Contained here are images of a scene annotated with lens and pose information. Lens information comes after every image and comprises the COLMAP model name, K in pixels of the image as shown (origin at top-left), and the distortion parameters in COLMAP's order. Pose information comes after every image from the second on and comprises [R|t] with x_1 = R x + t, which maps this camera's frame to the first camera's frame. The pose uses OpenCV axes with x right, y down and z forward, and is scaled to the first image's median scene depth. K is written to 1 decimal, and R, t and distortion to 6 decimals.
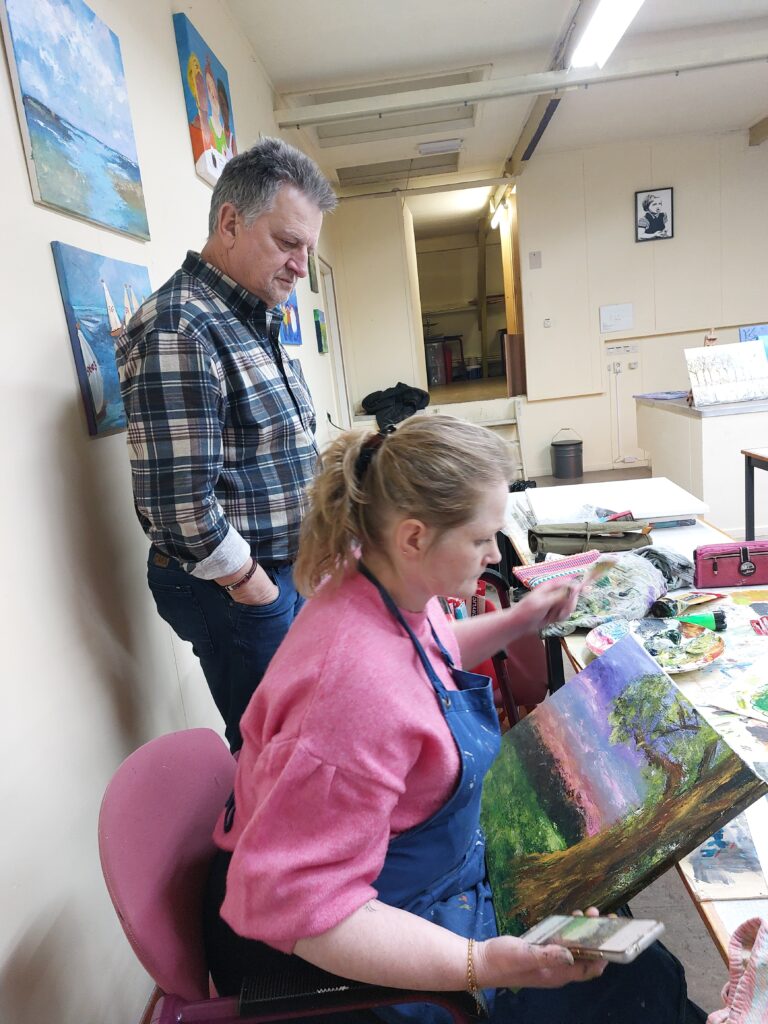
lens RADIAL K [[719.6, 0, 384.0], [0, 719.6, 512.0], [0, 0, 1]] dist [0.105870, -0.151214]
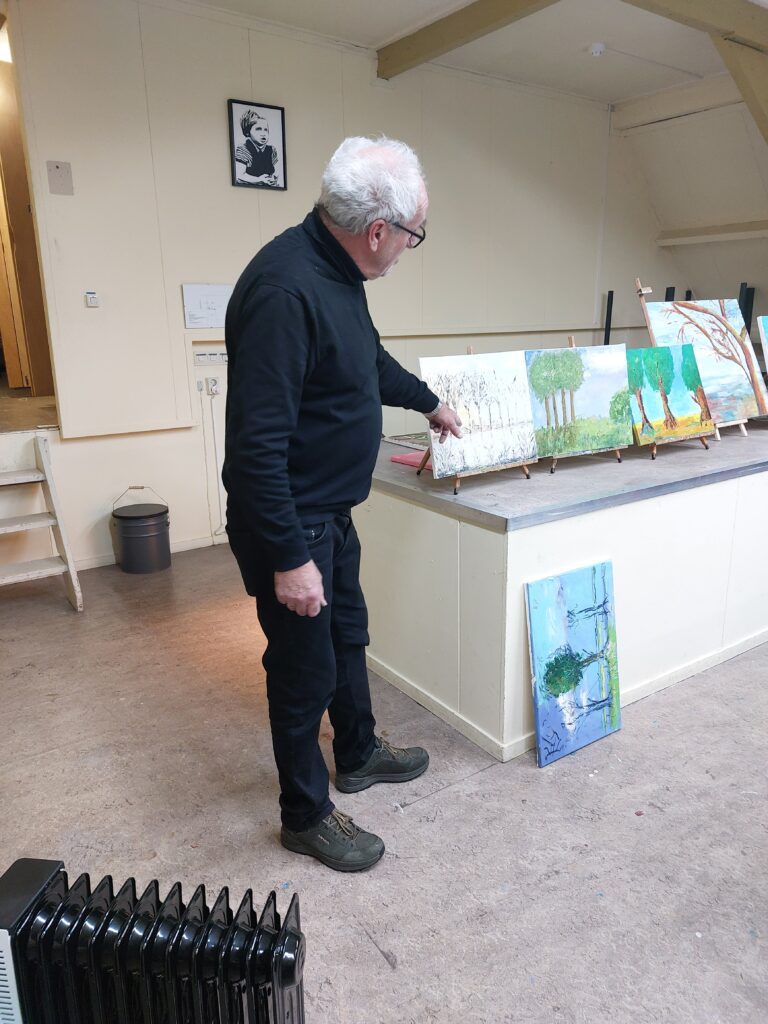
lens RADIAL K [[719.6, 0, 384.0], [0, 719.6, 512.0], [0, 0, 1]] dist [0.105870, -0.151214]
pose [[0.794157, -0.054564, 0.605258, 0.059064], [0.070810, 0.997485, -0.002987, -0.084846], [-0.603573, 0.045231, 0.796023, 0.449541]]
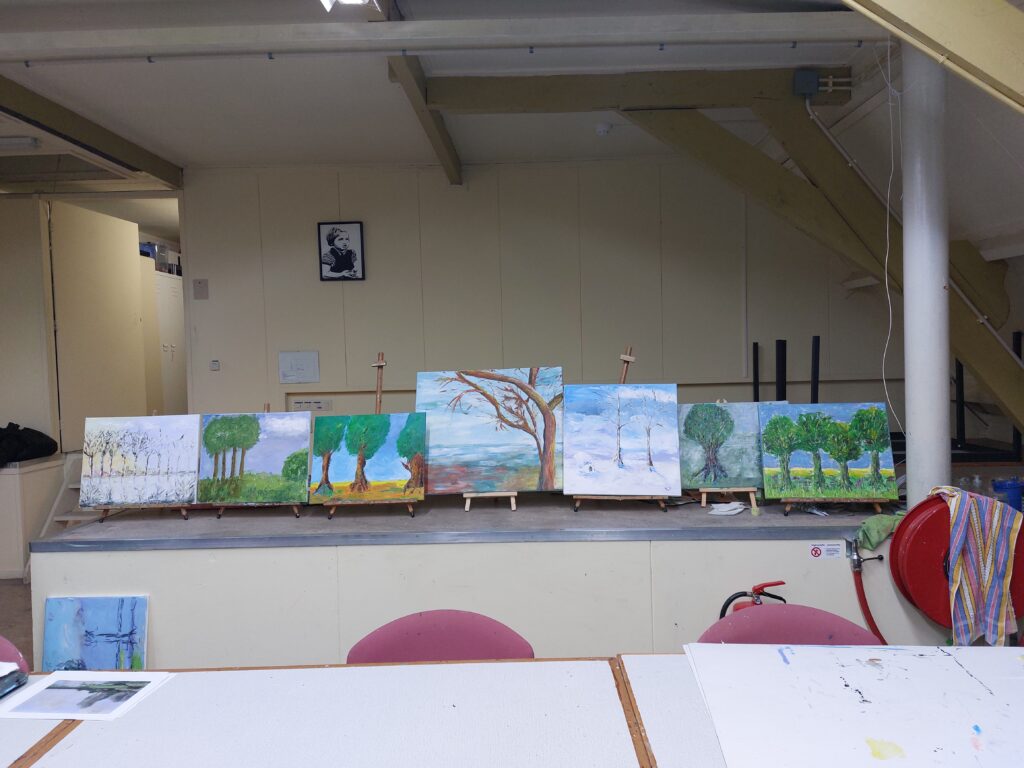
lens RADIAL K [[712.9, 0, 512.0], [0, 712.9, 384.0], [0, 0, 1]] dist [0.003448, -0.003062]
pose [[0.994871, 0.090880, 0.044407, 0.533240], [-0.079060, 0.972508, -0.219040, -0.099323], [-0.063092, 0.214406, 0.974705, 0.236901]]
